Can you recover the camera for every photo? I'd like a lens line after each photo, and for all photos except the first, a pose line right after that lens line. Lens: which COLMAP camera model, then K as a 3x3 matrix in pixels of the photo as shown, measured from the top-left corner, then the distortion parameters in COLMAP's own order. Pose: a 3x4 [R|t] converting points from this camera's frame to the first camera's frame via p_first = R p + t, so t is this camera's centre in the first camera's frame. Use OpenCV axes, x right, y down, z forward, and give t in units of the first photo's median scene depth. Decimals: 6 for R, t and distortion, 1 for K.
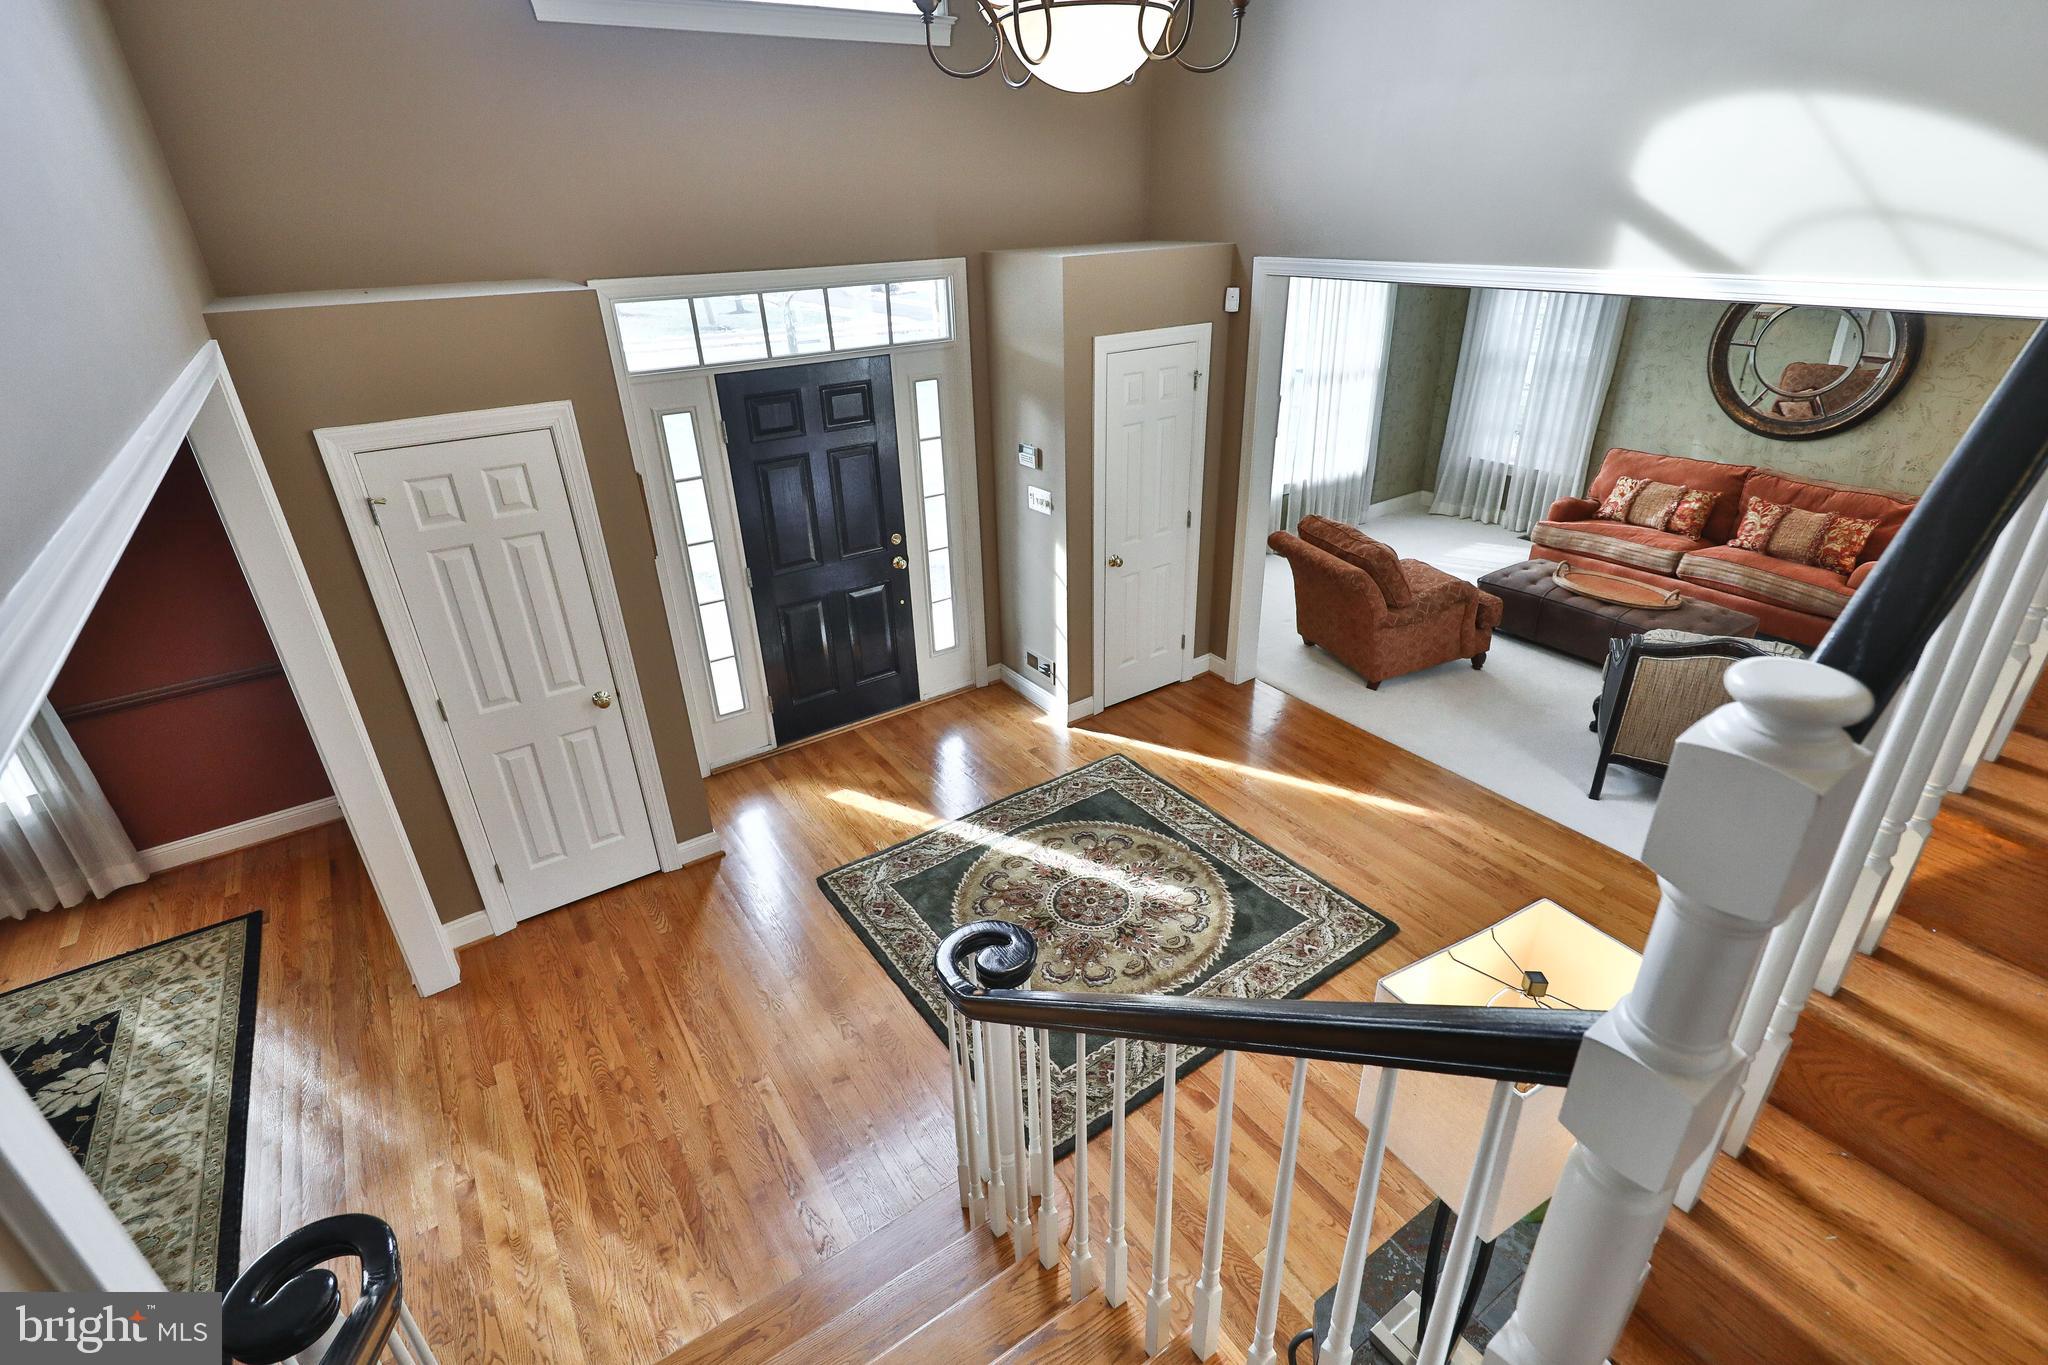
lens RADIAL K [[990.9, 0, 1033.1], [0, 990.9, 680.9], [0, 0, 1]] dist [-0.000340, -0.000204]
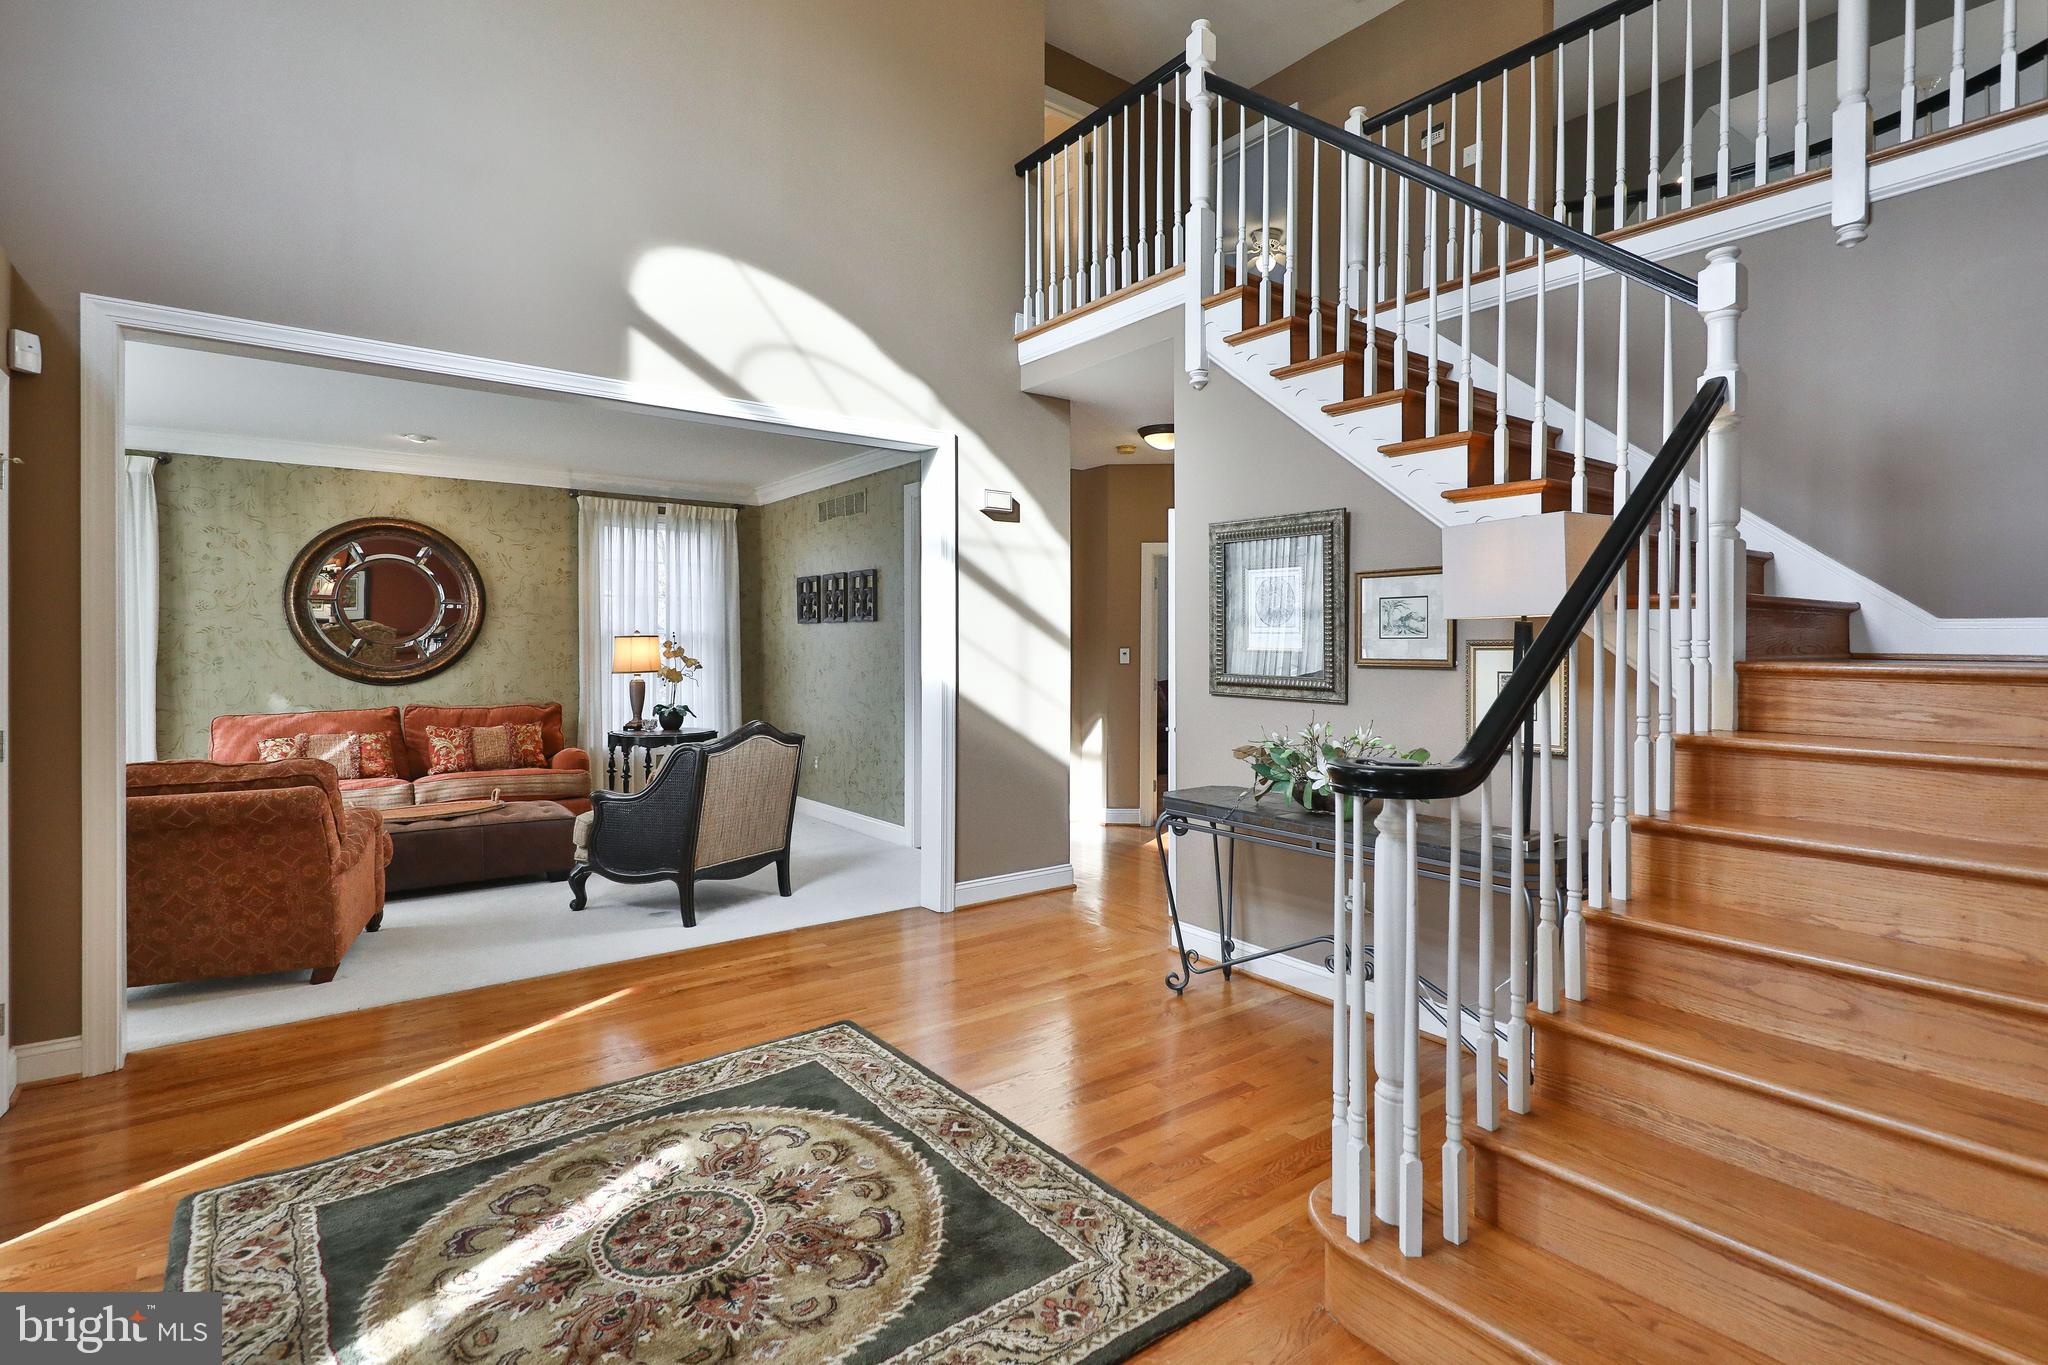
lens RADIAL K [[990.9, 0, 1039.0], [0, 990.9, 674.6], [0, 0, 1]] dist [-0.000340, -0.000204]
pose [[-0.064352, 0.002614, 0.997924, -0.448656], [0.446231, 0.894527, 0.026433, 0.025240], [-0.892601, 0.447006, -0.058731, 0.674501]]
